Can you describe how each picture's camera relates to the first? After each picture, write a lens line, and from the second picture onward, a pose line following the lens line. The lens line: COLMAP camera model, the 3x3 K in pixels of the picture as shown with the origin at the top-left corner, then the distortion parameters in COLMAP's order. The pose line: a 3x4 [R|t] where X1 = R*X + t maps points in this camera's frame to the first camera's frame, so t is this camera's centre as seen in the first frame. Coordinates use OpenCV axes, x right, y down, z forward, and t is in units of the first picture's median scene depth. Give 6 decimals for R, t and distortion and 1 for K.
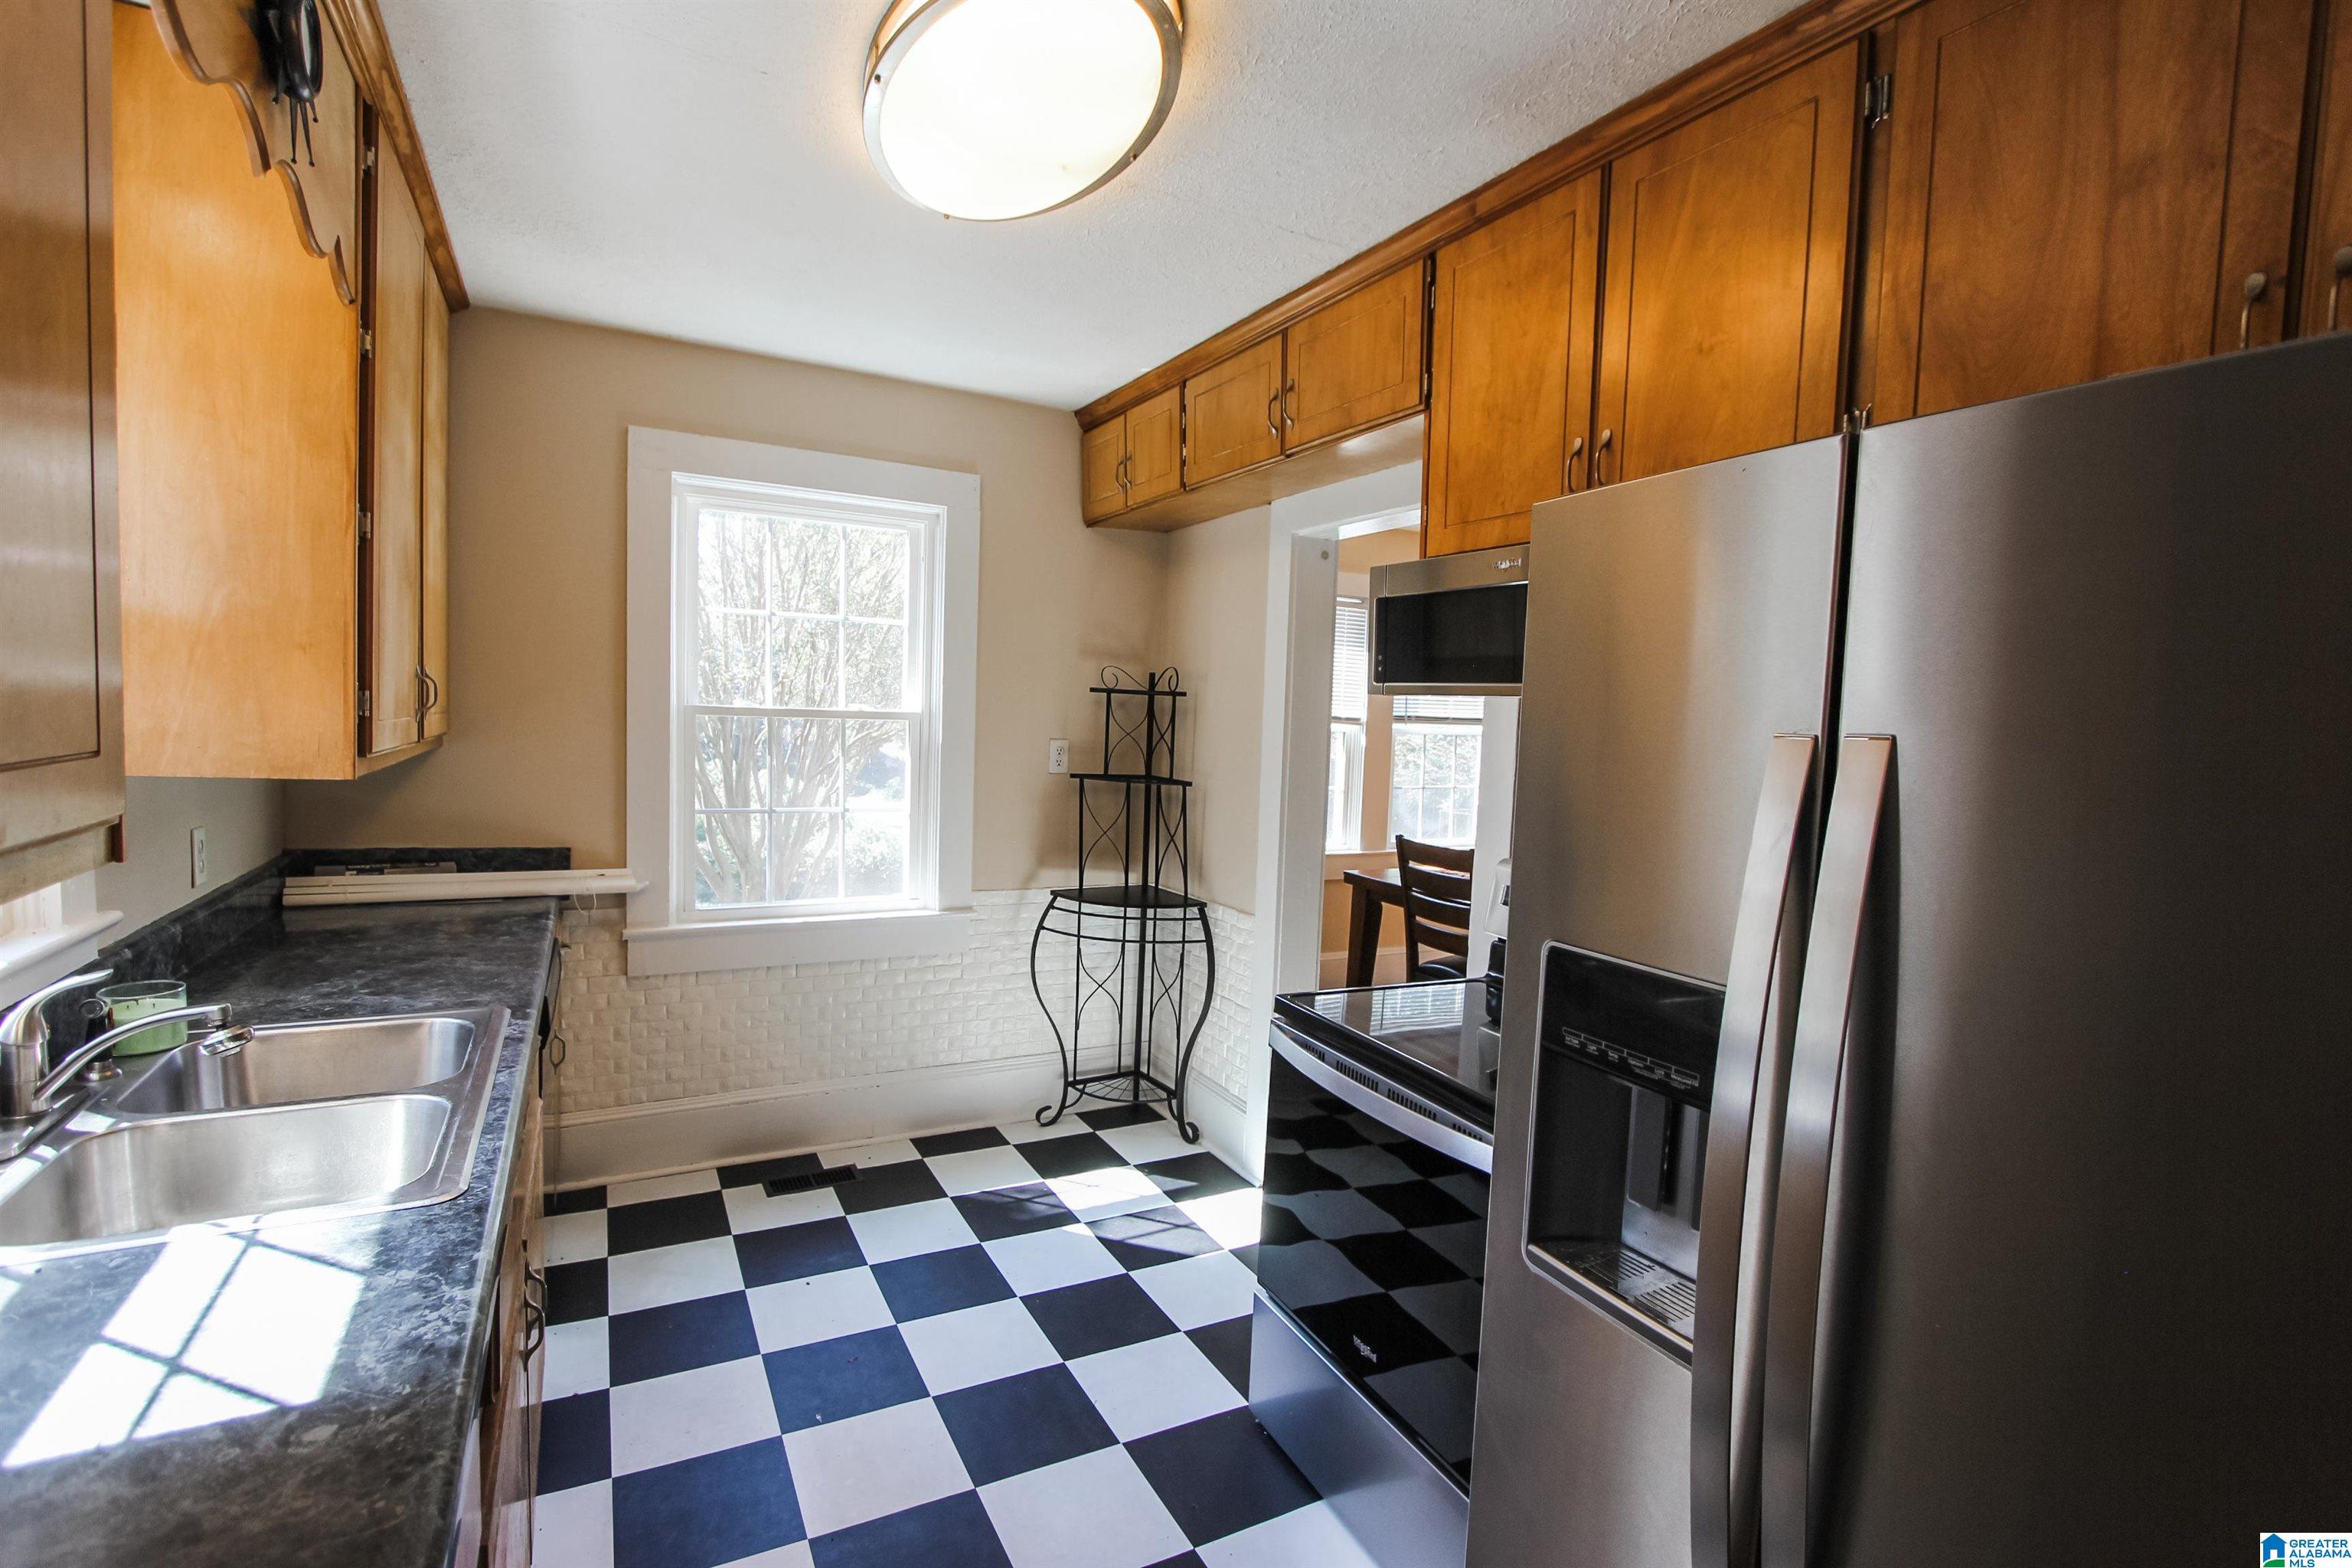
lens RADIAL K [[1086.7, 0, 1178.1], [0, 1086.7, 790.2], [0, 0, 1]] dist [-0.019215, 0.002805]
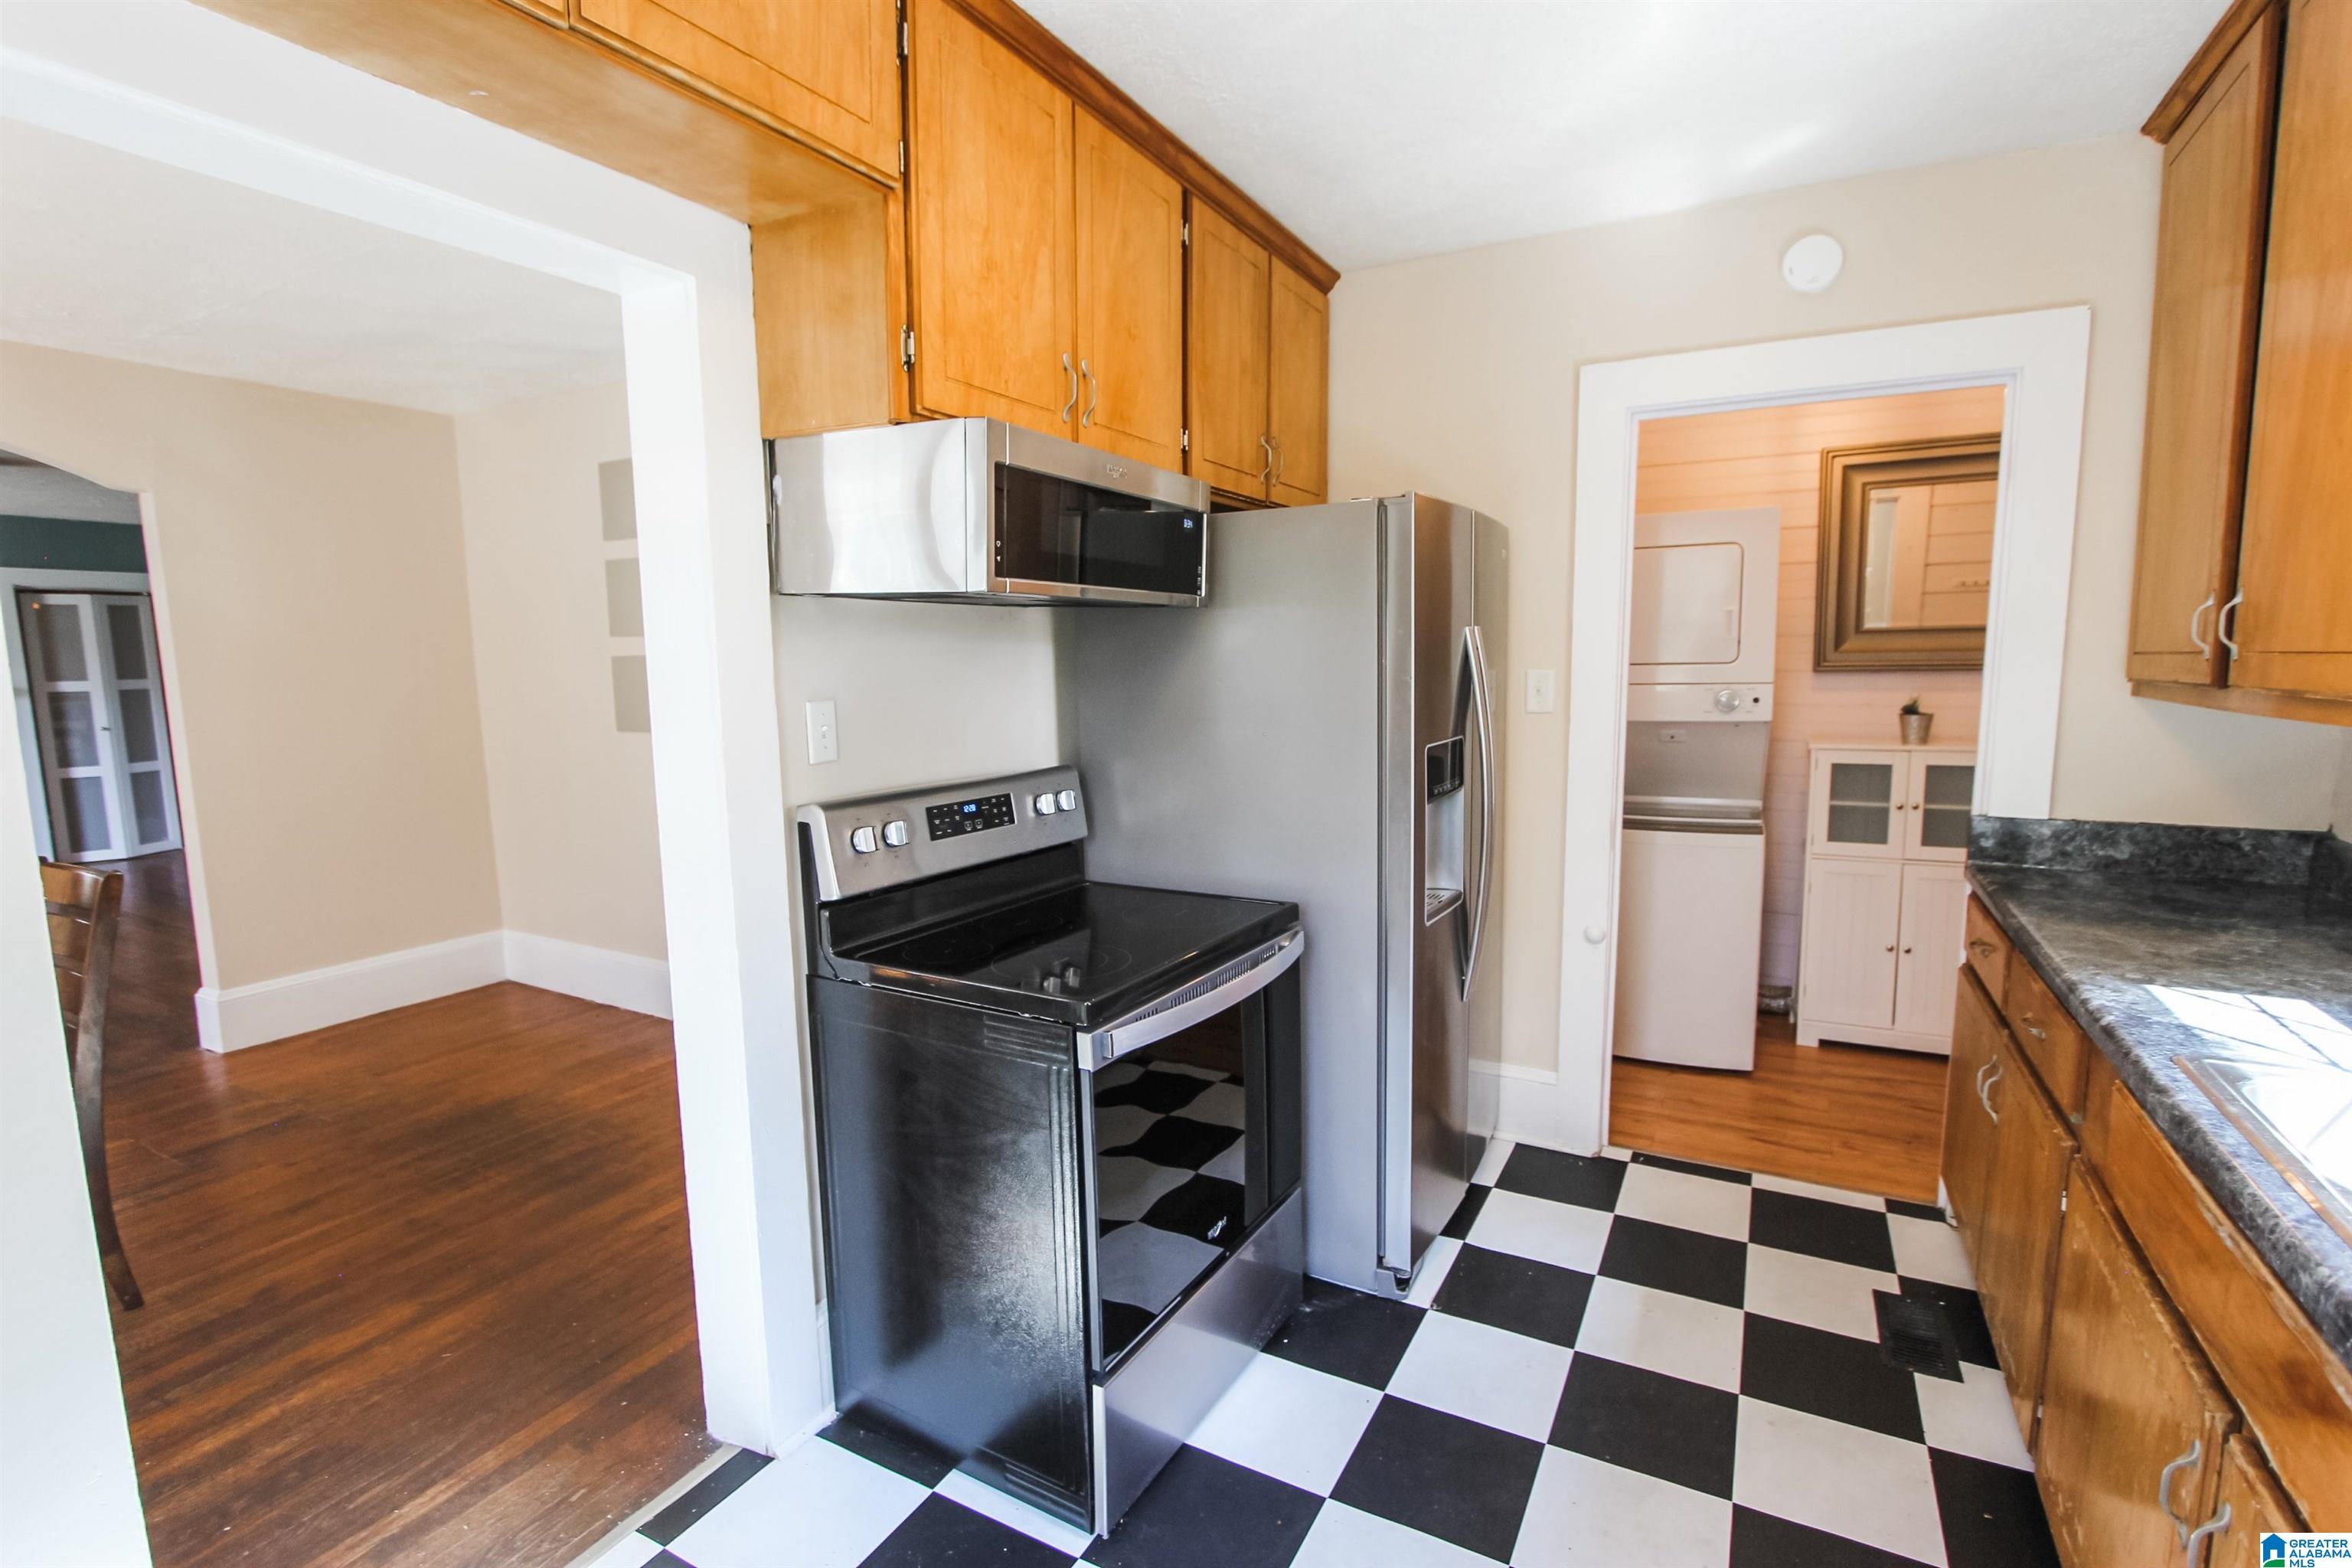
lens RADIAL K [[1086.7, 0, 1178.1], [0, 1086.7, 790.2], [0, 0, 1]] dist [-0.019215, 0.002805]
pose [[-0.544812, -0.138887, 0.826977, -0.348664], [0.053969, 0.978337, 0.199862, -0.063790], [-0.836820, 0.153518, -0.525514, 0.855437]]
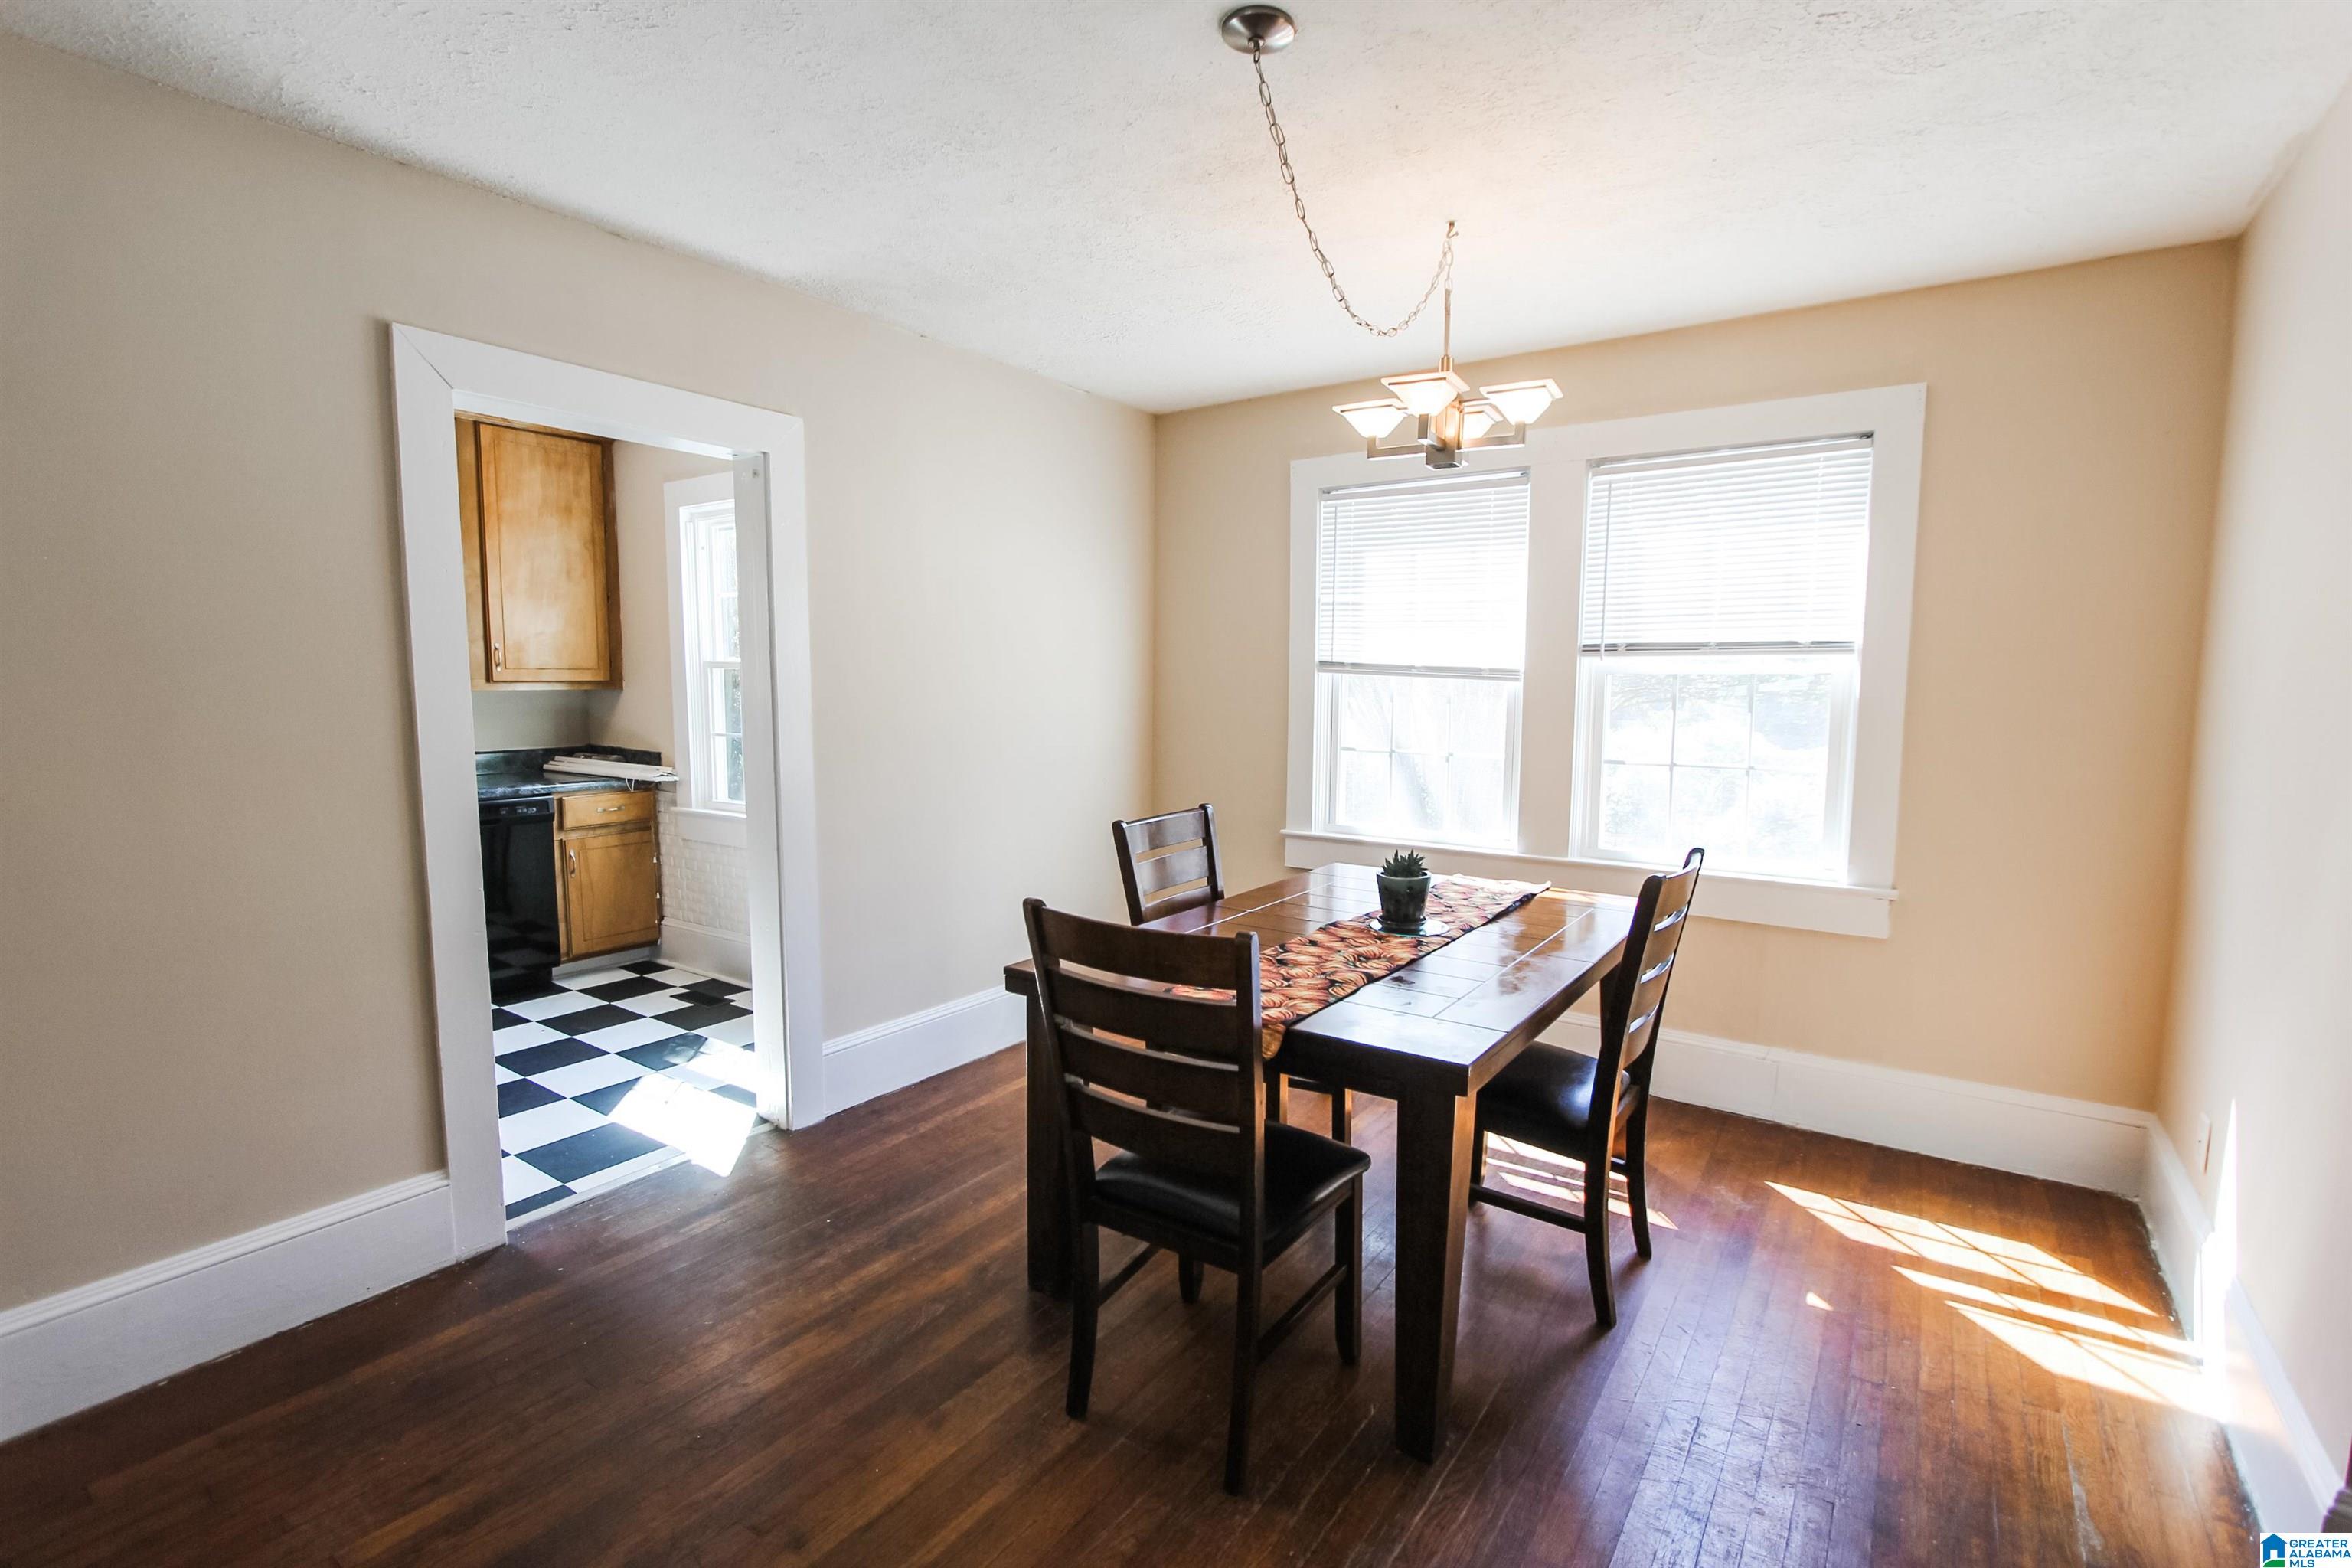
lens RADIAL K [[1085.2, 0, 1172.7], [0, 1085.2, 787.6], [0, 0, 1]] dist [-0.020217, 0.003312]
pose [[0.446664, 0.054257, -0.893055, 1.134287], [-0.053431, 0.997996, 0.033909, 0.008727], [0.893105, 0.032571, 0.448668, 0.885145]]
